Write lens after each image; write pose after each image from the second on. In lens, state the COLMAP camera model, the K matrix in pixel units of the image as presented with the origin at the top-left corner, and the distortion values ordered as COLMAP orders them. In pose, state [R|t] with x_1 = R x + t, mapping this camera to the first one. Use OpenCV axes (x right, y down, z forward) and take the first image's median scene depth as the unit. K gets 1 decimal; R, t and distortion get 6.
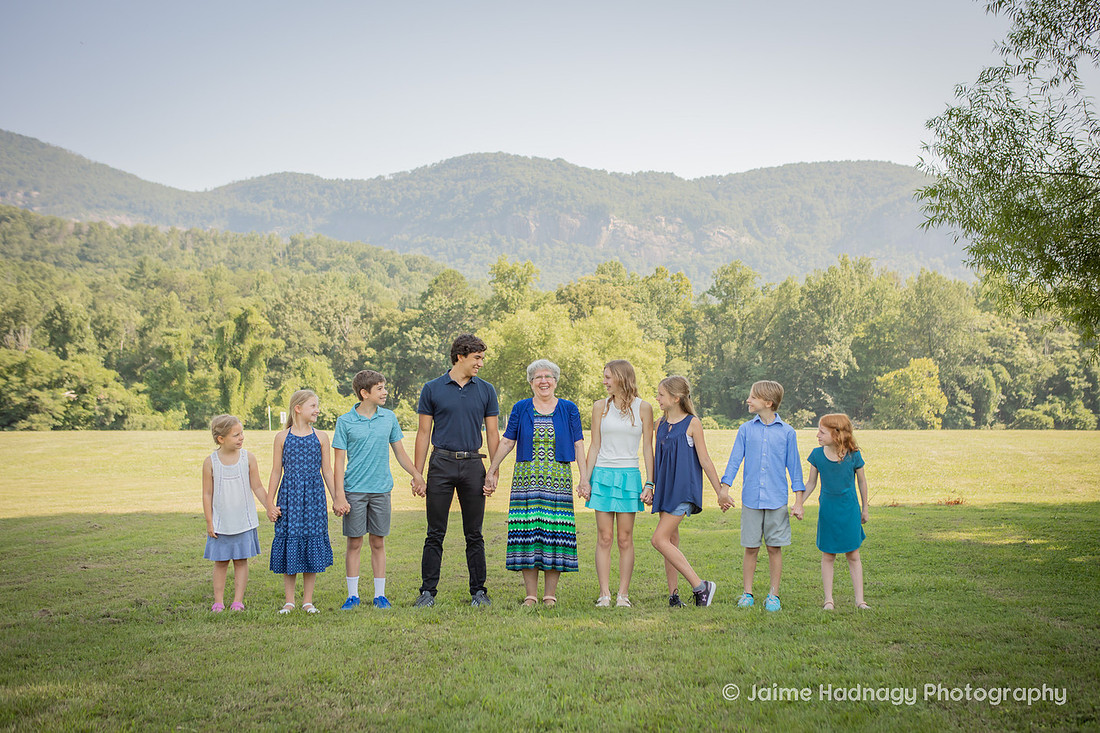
lens RADIAL K [[1249.3, 0, 571.8], [0, 1249.3, 348.9], [0, 0, 1]] dist [-0.068378, 0.084137]
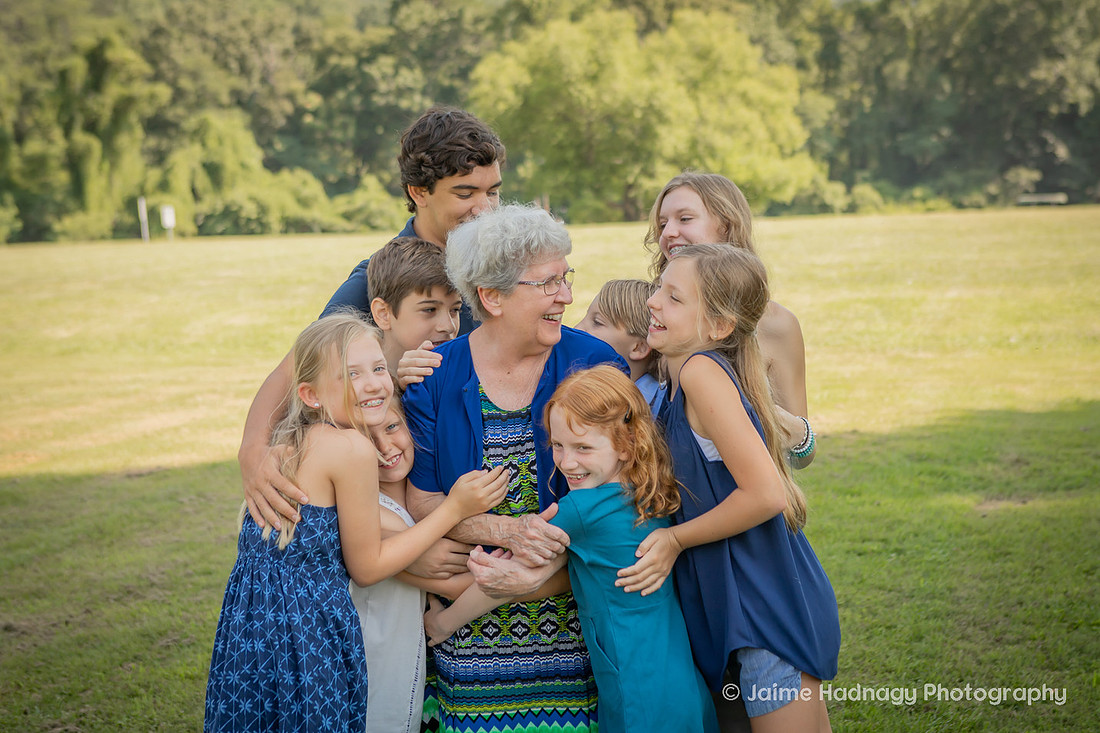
lens RADIAL K [[1945.4, 0, 596.9], [0, 1945.4, 307.4], [0, 0, 1]] dist [0.039997, 0.040815]
pose [[0.999118, -0.034893, -0.023374, -0.001978], [0.037350, 0.992708, 0.114610, -0.000999], [0.019205, -0.115382, 0.993136, 0.033839]]
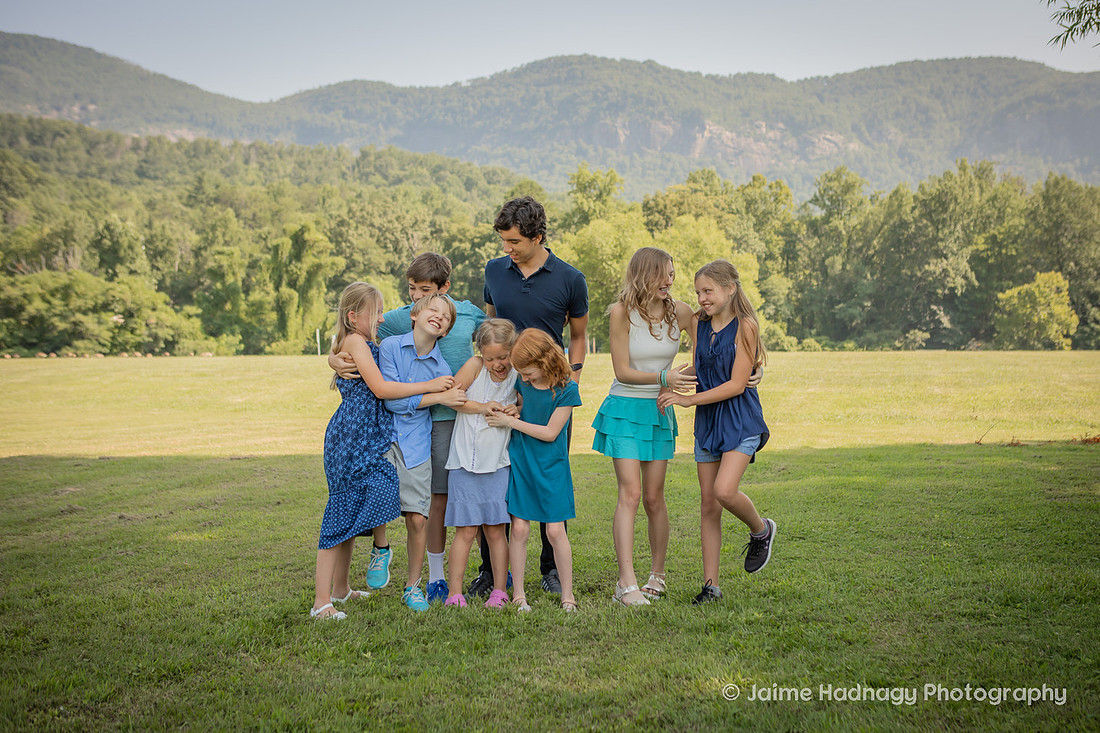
lens RADIAL K [[1331.5, 0, 593.2], [0, 1331.5, 330.8], [0, 0, 1]] dist [-0.055362, 0.065401]
pose [[0.998327, -0.006137, -0.057486, 0.006934], [0.008807, 0.998888, 0.046316, 0.002322], [0.057137, -0.046745, 0.997271, 0.024299]]
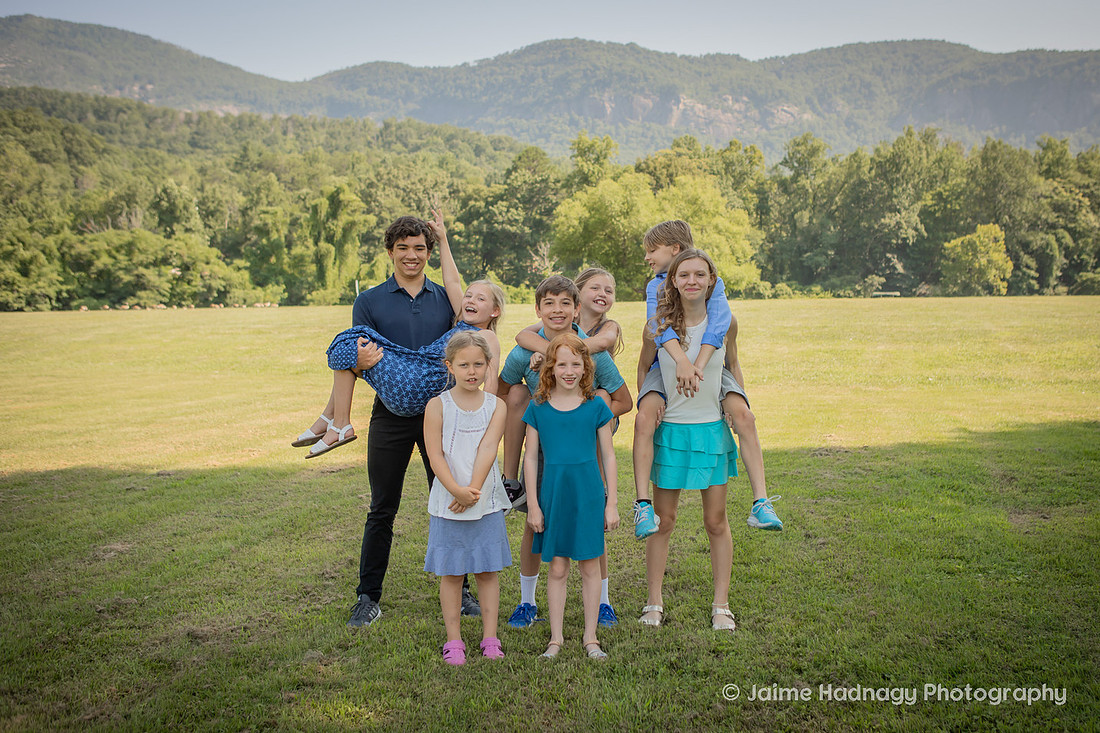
lens RADIAL K [[1123.9, 0, 607.9], [0, 1123.9, 319.0], [0, 0, 1]] dist [-0.091181, 0.092739]
pose [[0.999395, -0.013176, -0.032193, -0.006376], [0.015890, 0.996205, 0.085569, 0.001507], [0.030943, -0.086029, 0.995812, 0.055663]]
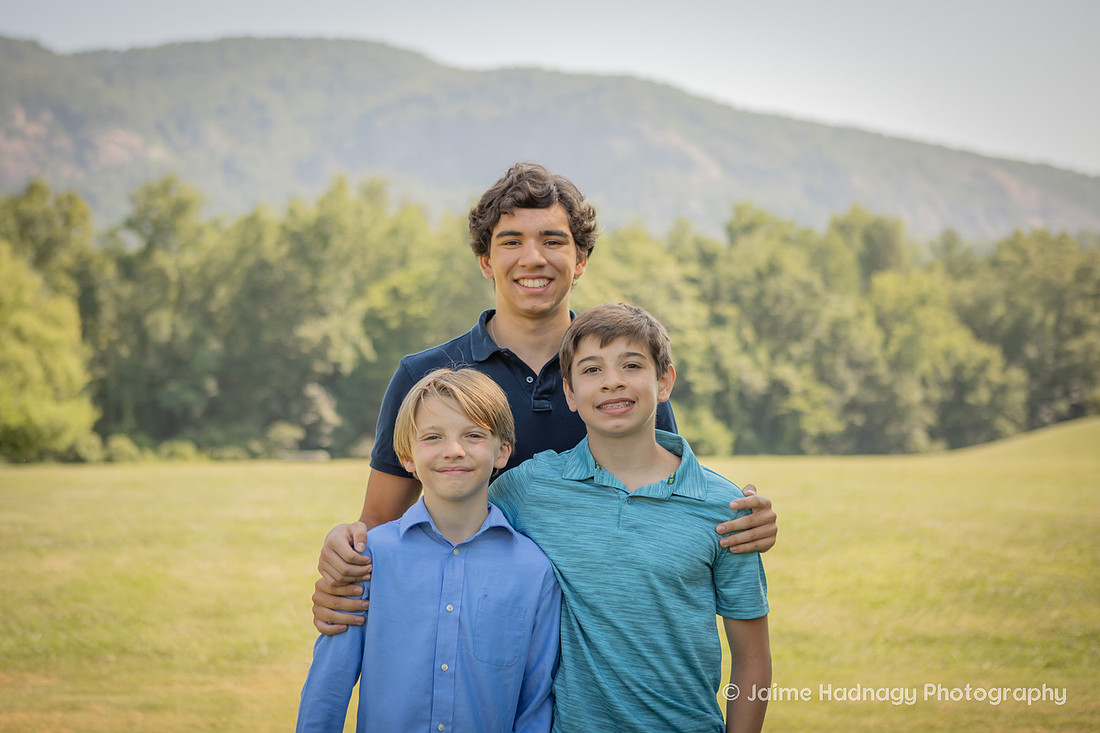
lens RADIAL K [[1898.3, 0, 504.9], [0, 1898.3, 320.8], [0, 0, 1]] dist [0.058860, 0.052653]
pose [[0.945129, 0.012832, 0.326445, -0.011991], [-0.010541, 0.999906, -0.008787, 0.004929], [-0.326527, 0.004864, 0.945175, 0.096626]]
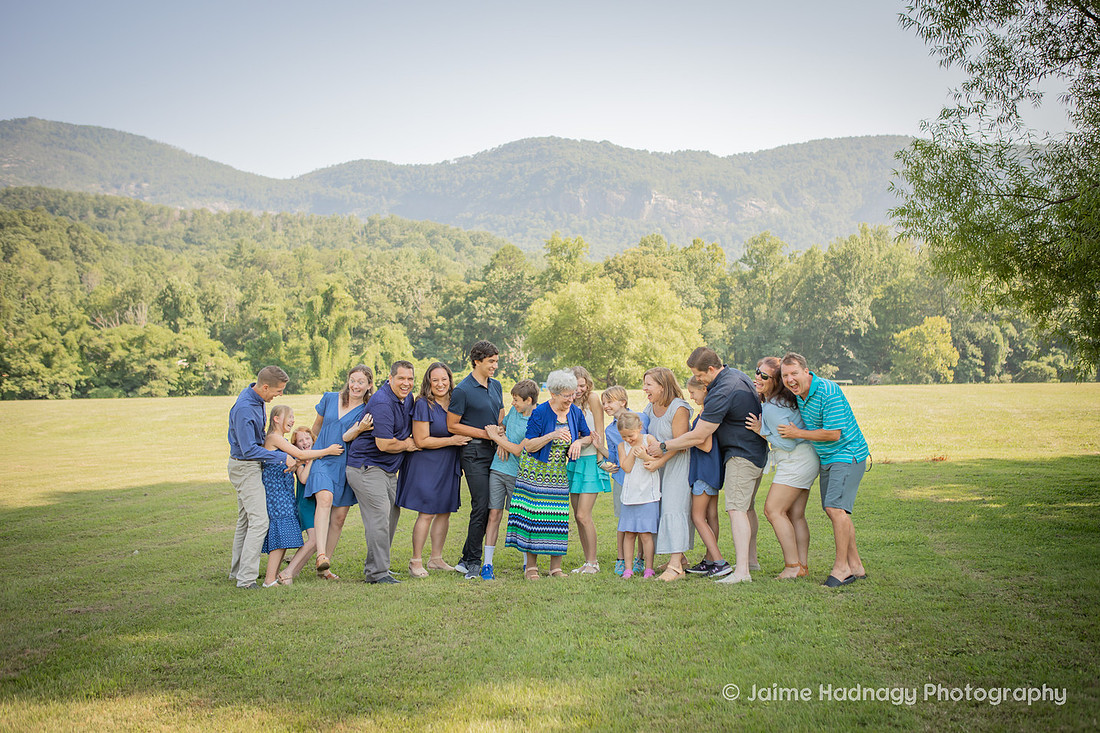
lens RADIAL K [[1120.9, 0, 551.2], [0, 1120.9, 354.8], [0, 0, 1]] dist [-0.067471, 0.027887]
pose [[0.997903, -0.017250, -0.062379, 0.001498], [0.019690, 0.999056, 0.038710, -0.003293], [0.061652, -0.039857, 0.997302, -0.009421]]
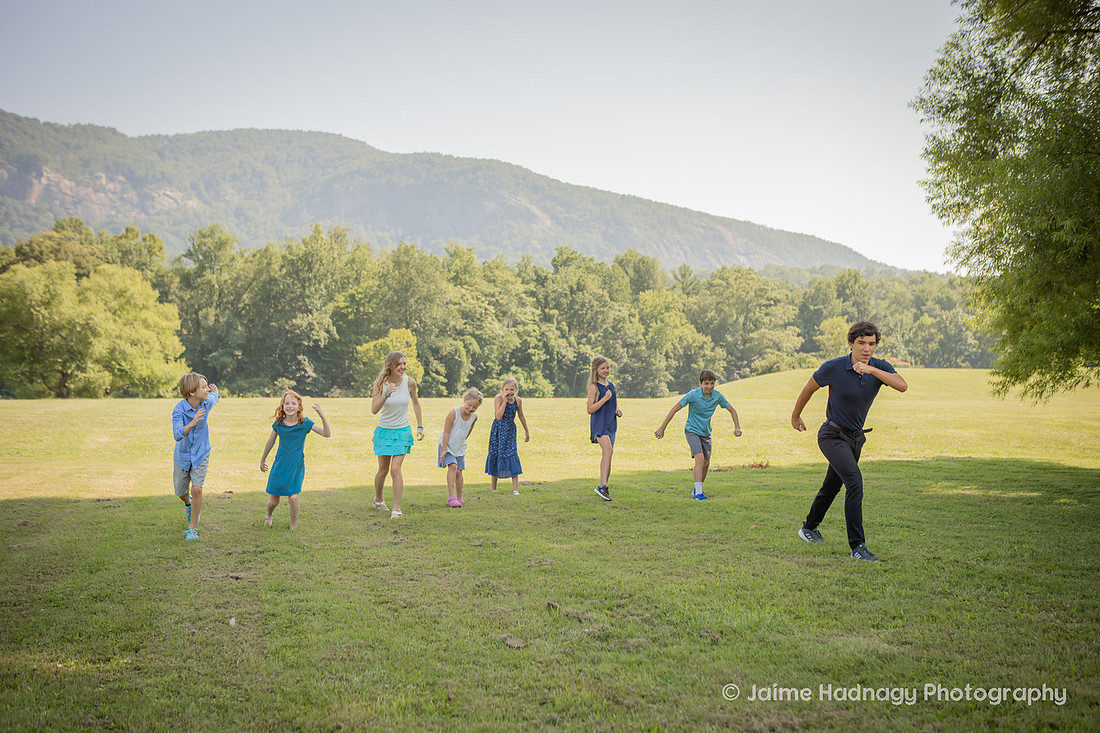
lens RADIAL K [[1242.1, 0, 547.5], [0, 1242.1, 363.8], [0, 0, 1]] dist [-0.056415, 0.061227]
pose [[0.903693, 0.009296, 0.428080, -0.044498], [-0.024742, 0.999227, 0.030534, 0.001911], [-0.427465, -0.038185, 0.903225, 0.020547]]
